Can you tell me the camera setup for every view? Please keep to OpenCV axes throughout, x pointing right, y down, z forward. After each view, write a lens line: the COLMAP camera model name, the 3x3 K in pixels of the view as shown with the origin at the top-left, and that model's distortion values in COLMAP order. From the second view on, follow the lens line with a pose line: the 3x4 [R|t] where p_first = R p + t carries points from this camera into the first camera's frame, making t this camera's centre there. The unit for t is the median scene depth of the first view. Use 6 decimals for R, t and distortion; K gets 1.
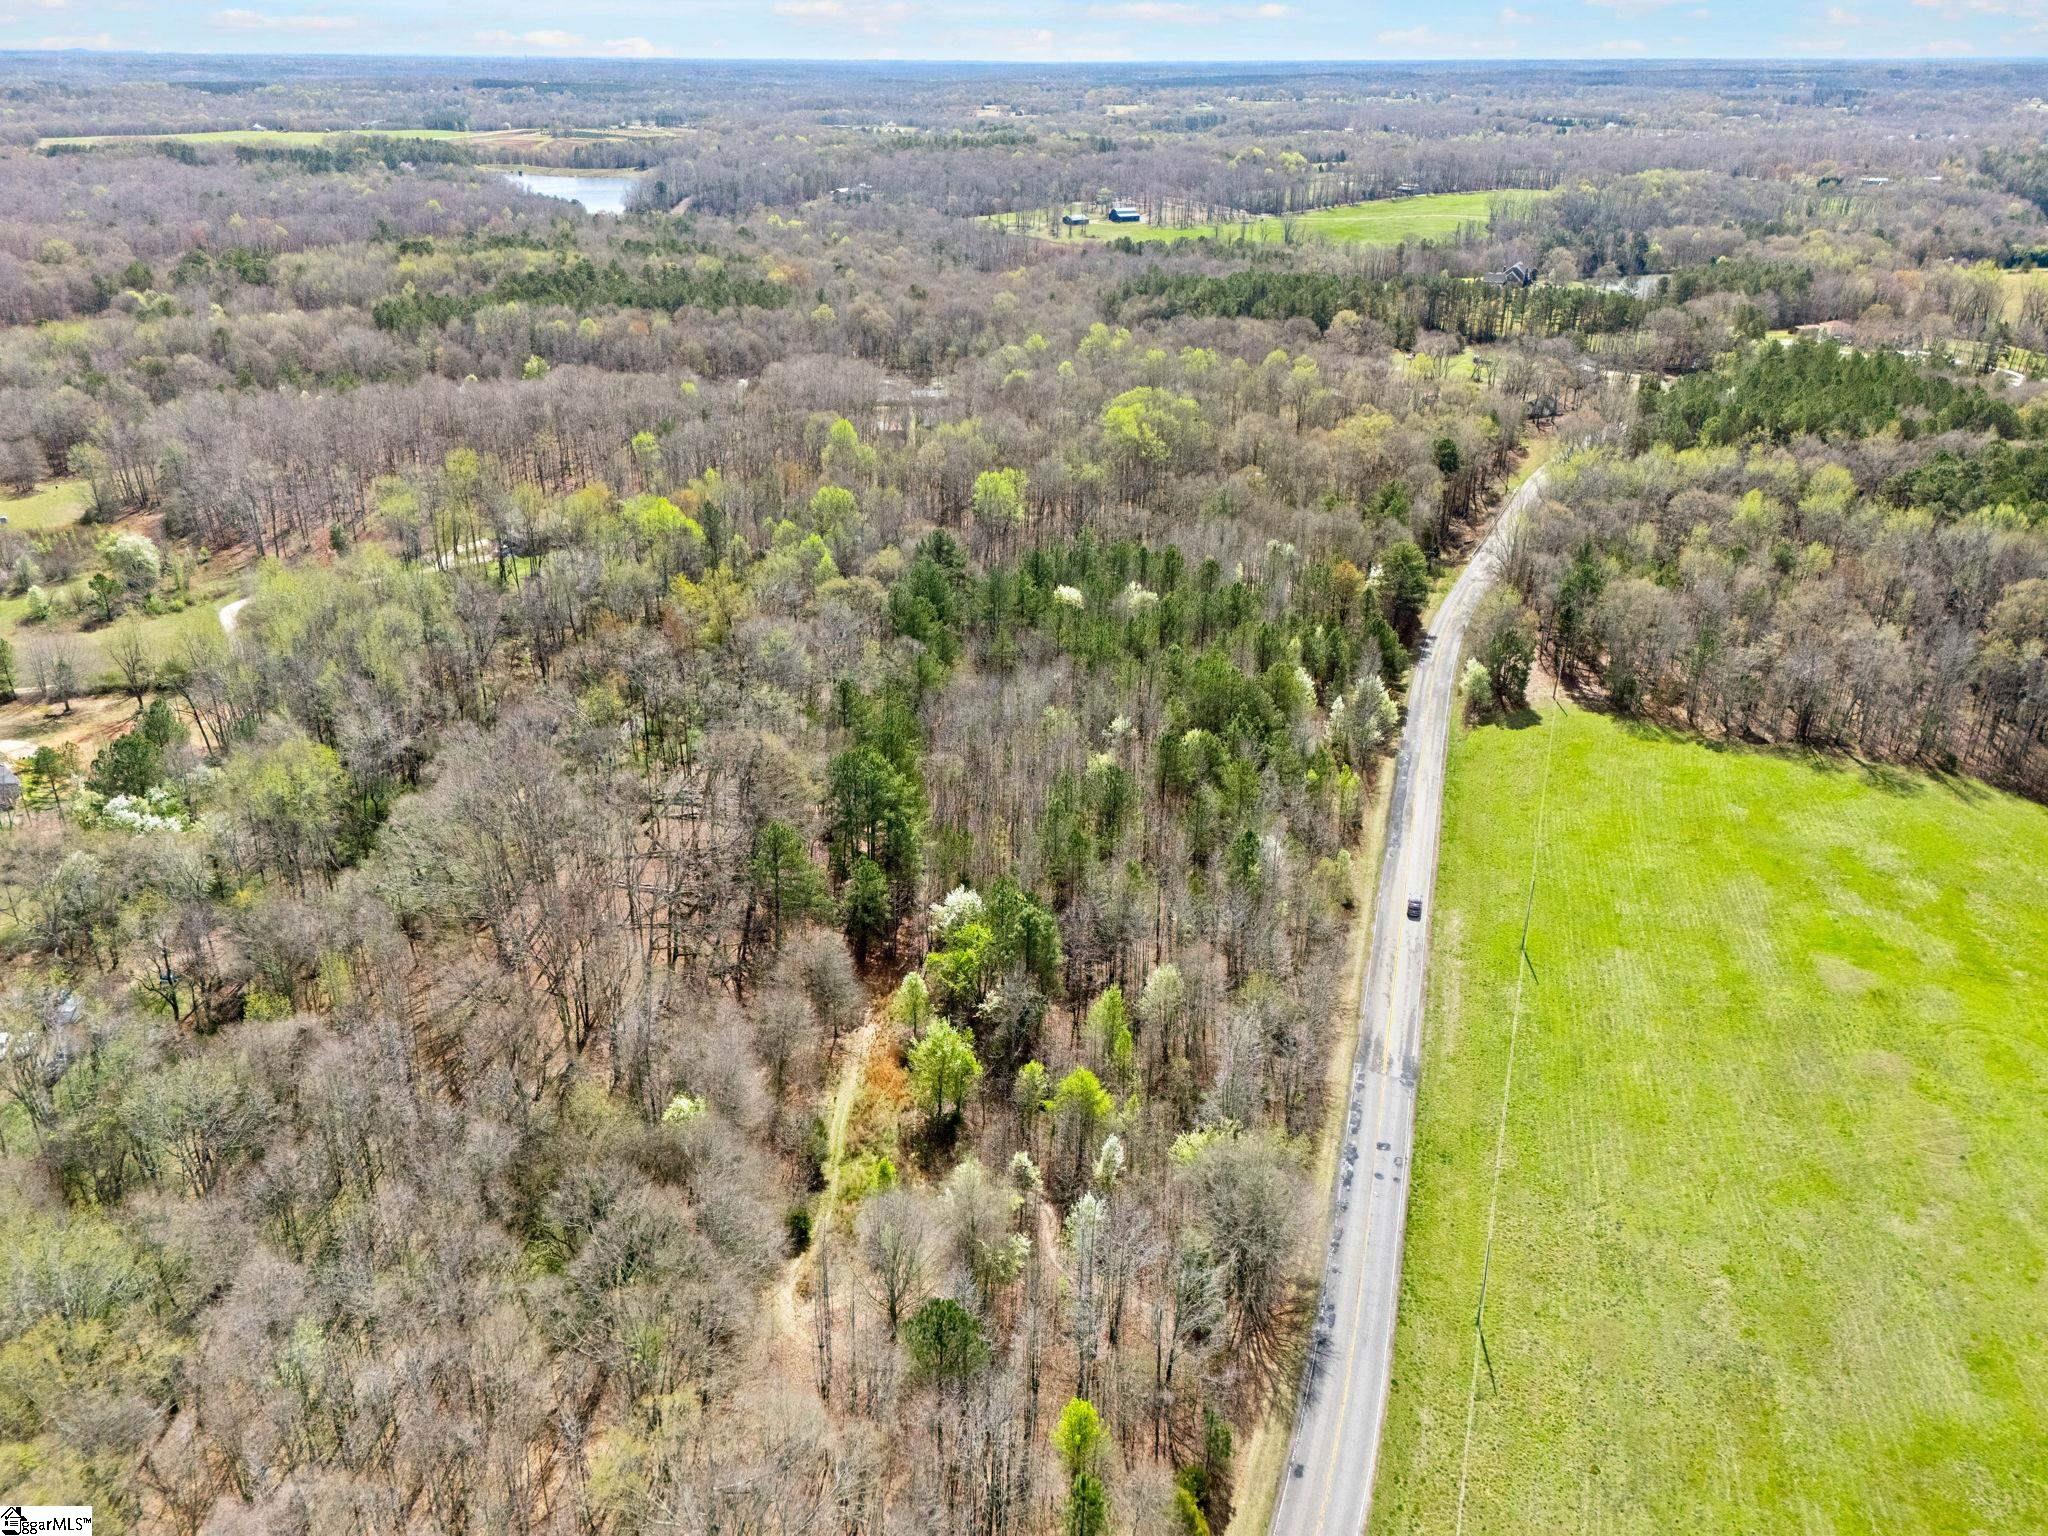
lens RADIAL K [[1528.7, 0, 1021.1], [0, 1528.7, 768.7], [0, 0, 1]] dist [0.075795, -0.064929]
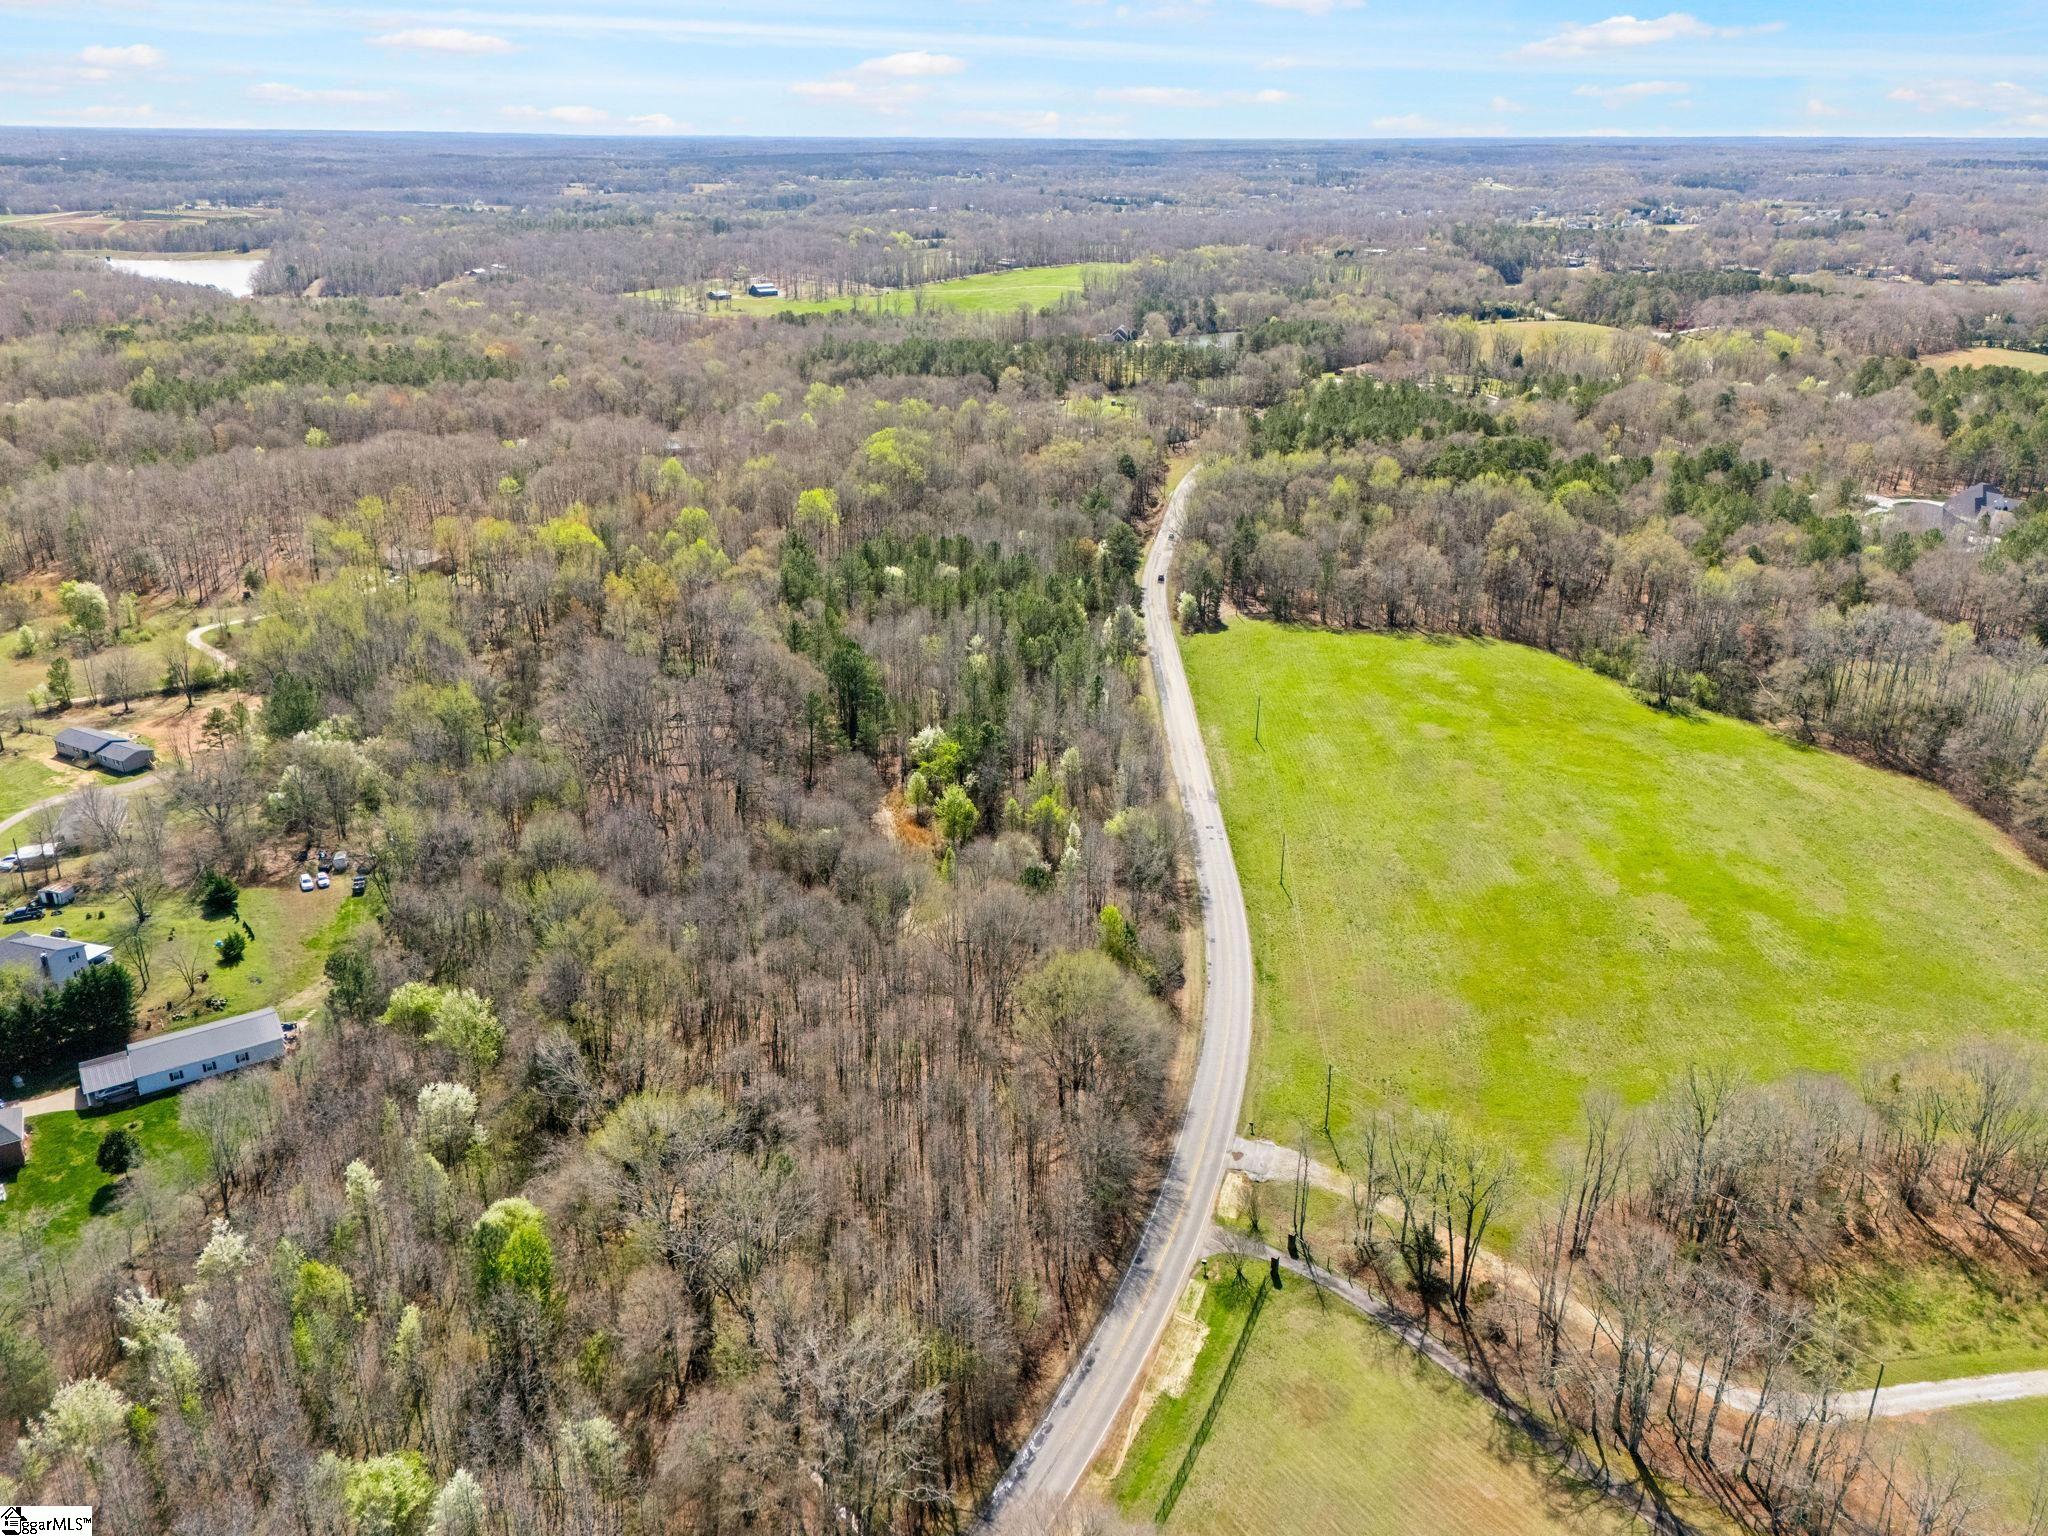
lens RADIAL K [[1528.7, 0, 1021.1], [0, 1528.7, 768.7], [0, 0, 1]] dist [0.075795, -0.064929]
pose [[0.965750, -0.097736, 0.240362, -0.109628], [0.107318, 0.993856, -0.027069, 0.058298], [-0.236240, 0.051937, 0.970306, -0.182147]]
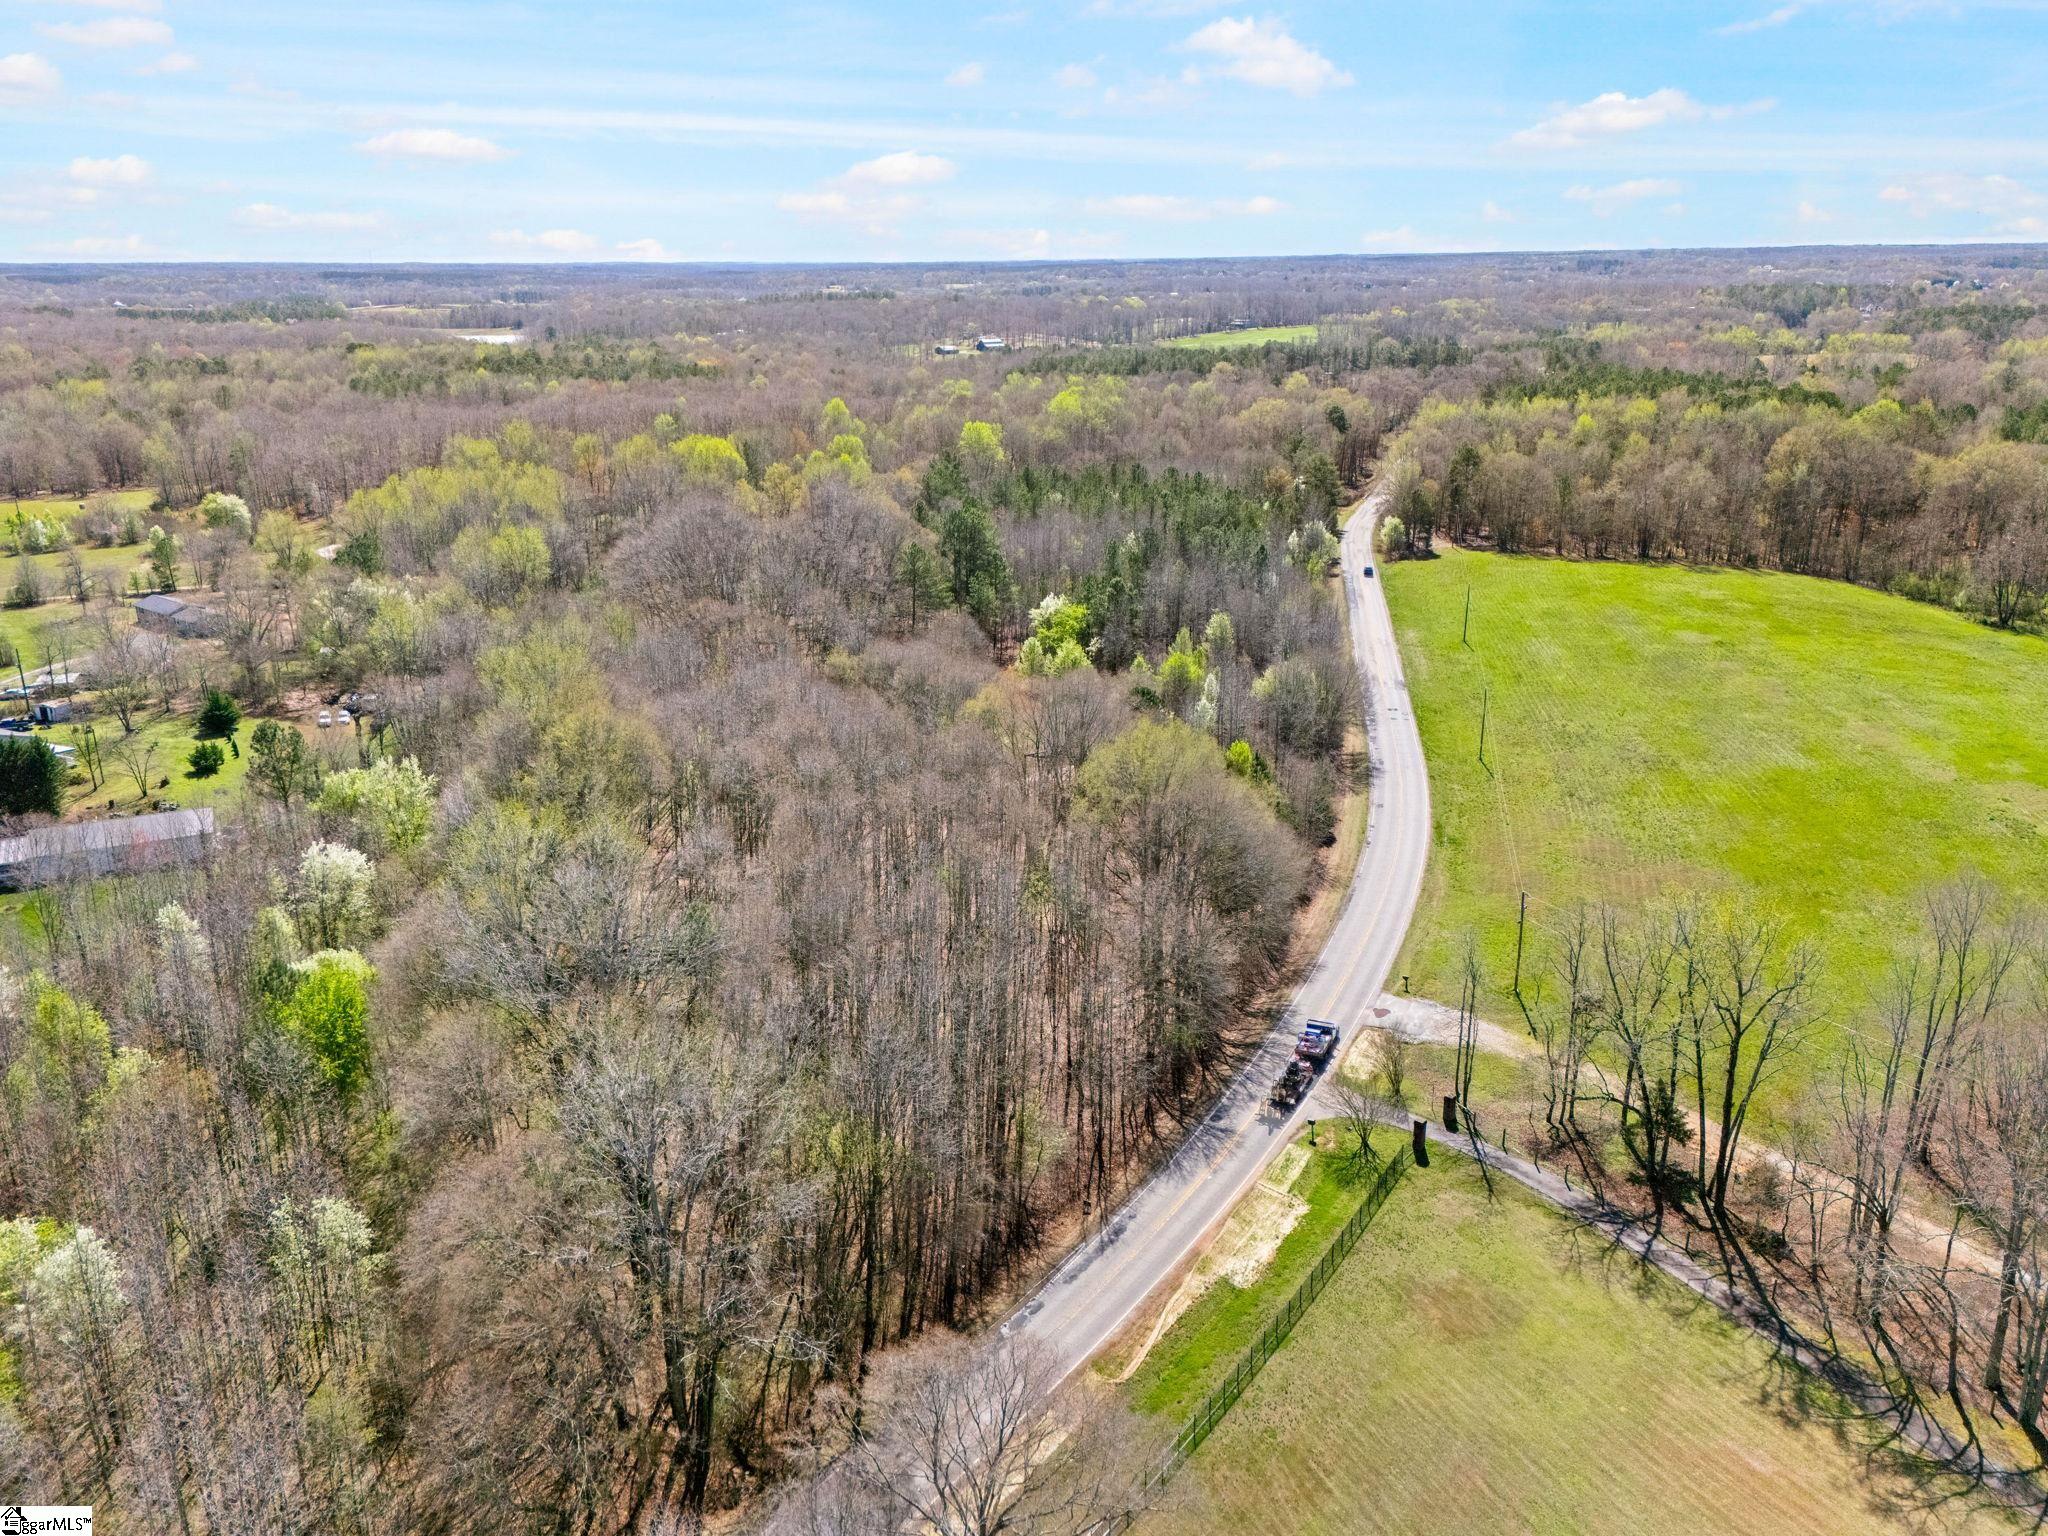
lens RADIAL K [[1528.7, 0, 1021.1], [0, 1528.7, 768.7], [0, 0, 1]] dist [0.075795, -0.064929]
pose [[0.994077, -0.046590, 0.098180, -0.067873], [0.057240, 0.992435, -0.108611, 0.123369], [-0.092377, 0.113588, 0.989224, -0.095569]]
